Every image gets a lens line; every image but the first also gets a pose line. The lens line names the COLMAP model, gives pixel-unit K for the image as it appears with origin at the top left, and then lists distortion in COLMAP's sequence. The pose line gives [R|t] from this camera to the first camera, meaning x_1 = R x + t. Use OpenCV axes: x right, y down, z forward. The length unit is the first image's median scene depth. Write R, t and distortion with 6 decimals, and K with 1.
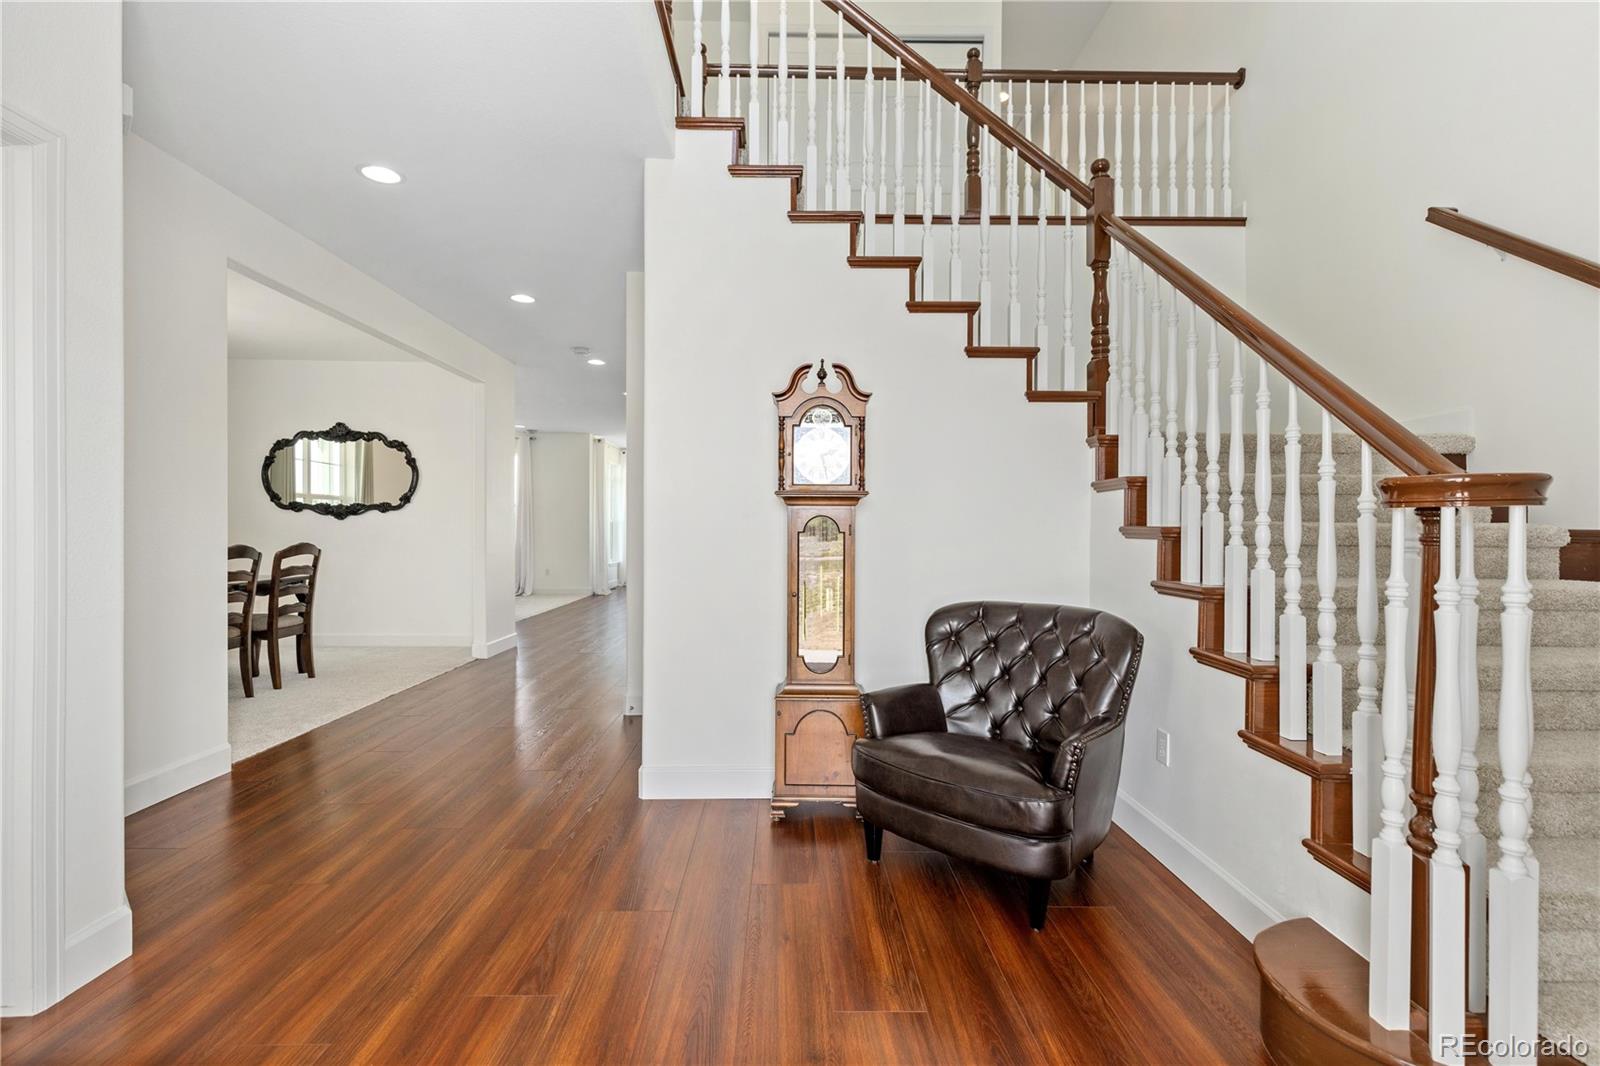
lens RADIAL K [[724.6, 0, 793.3], [0, 724.6, 528.5], [0, 0, 1]] dist [0.011228, -0.003316]
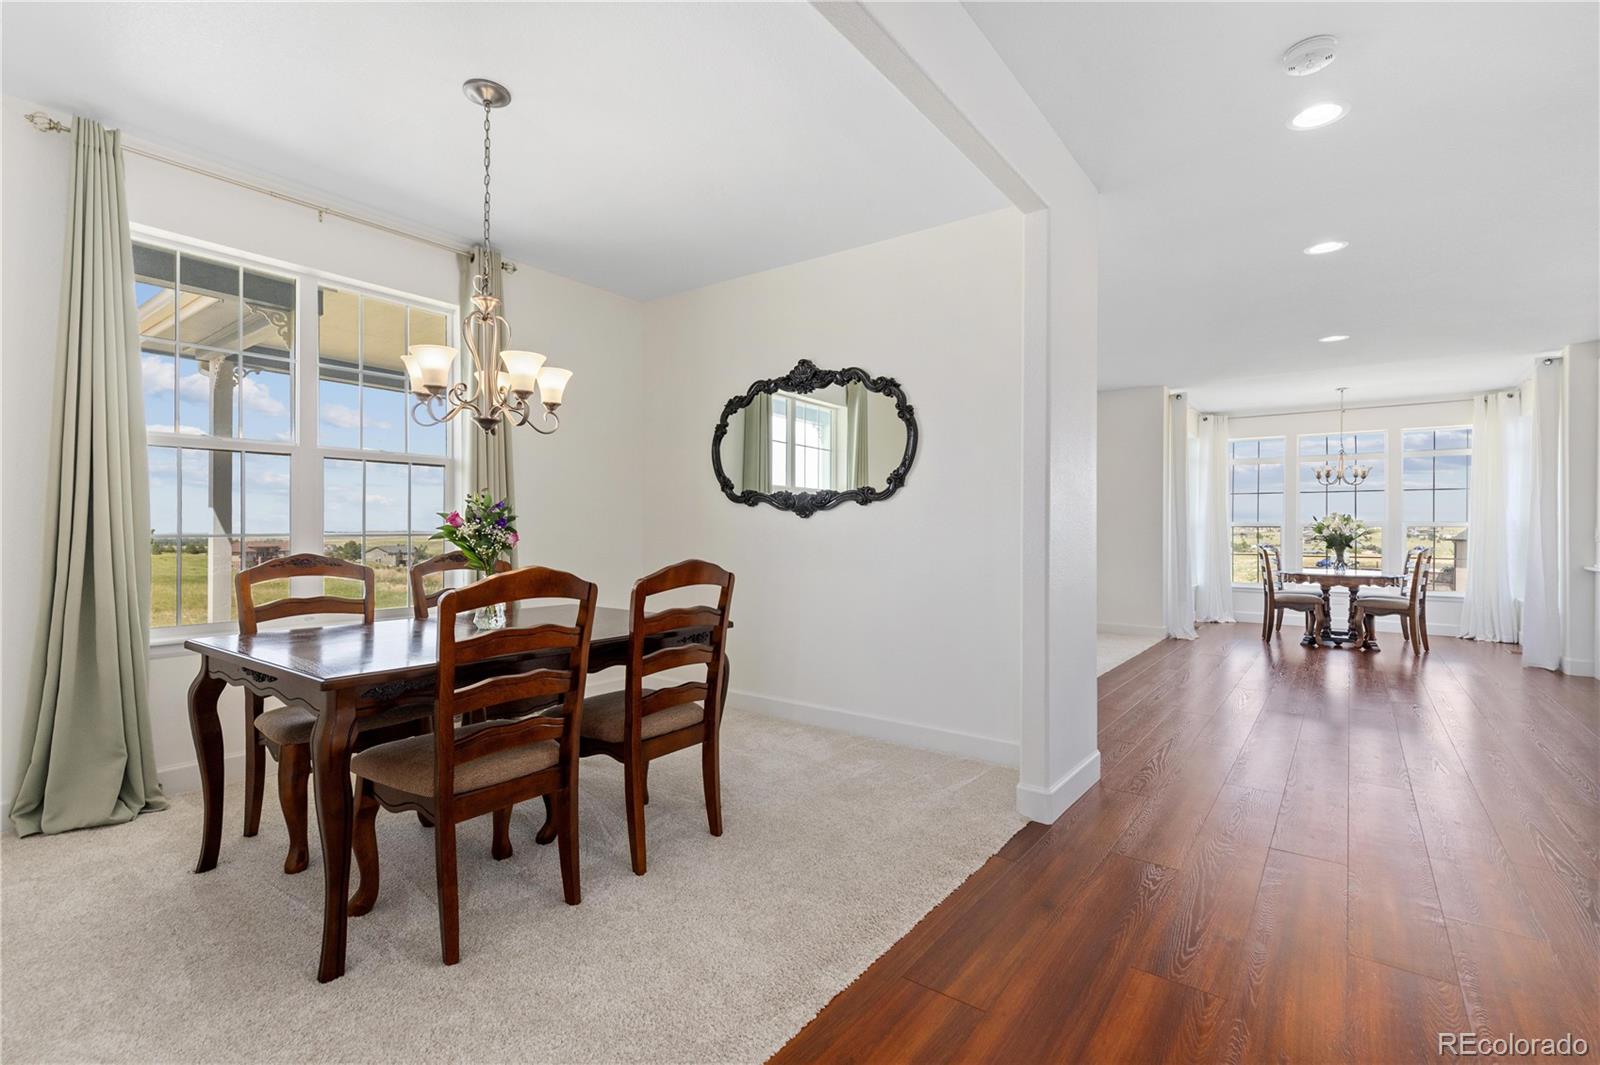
lens RADIAL K [[724.6, 0, 791.7], [0, 724.6, 532.2], [0, 0, 1]] dist [0.011228, -0.003316]
pose [[0.789729, 0.002604, -0.613450, -0.342588], [-0.004432, 0.999989, -0.001462, 0.001631], [0.613440, 0.003873, 0.789732, 0.685716]]
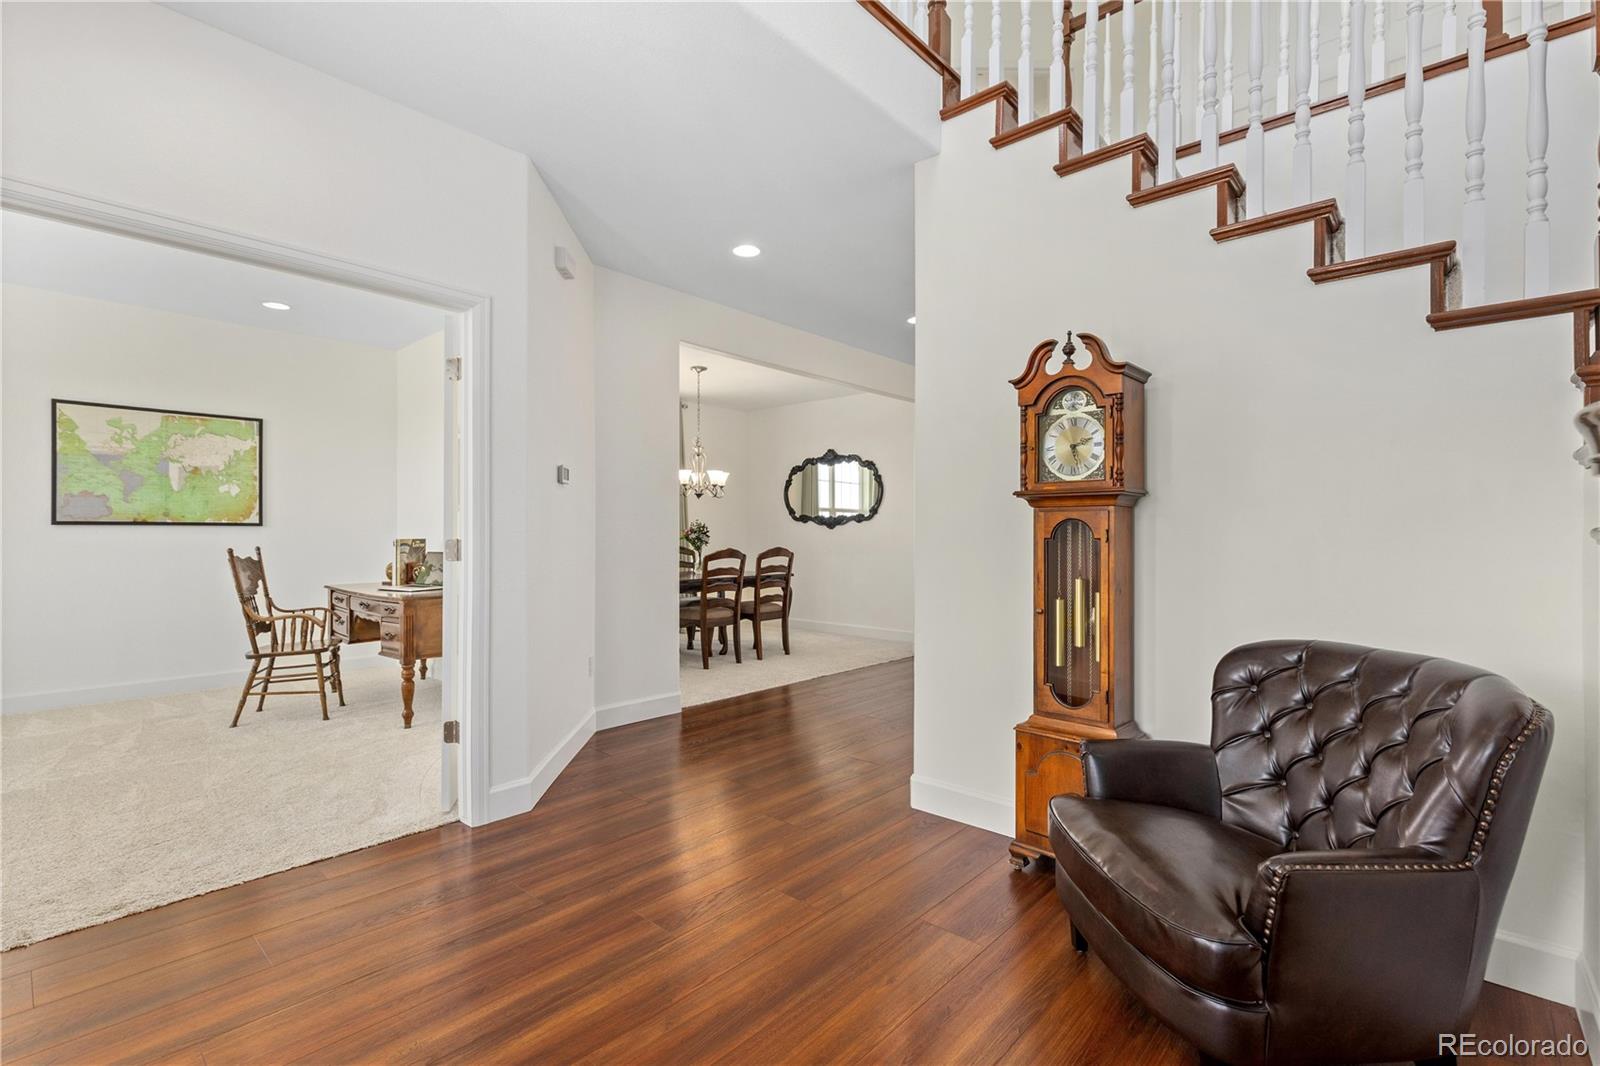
lens RADIAL K [[724.6, 0, 794.1], [0, 724.6, 528.4], [0, 0, 1]] dist [0.011228, -0.003316]
pose [[0.729079, -0.008648, -0.684375, 0.218308], [0.000522, 0.999927, -0.012080, 0.002189], [0.684430, 0.008450, 0.729030, 0.100229]]
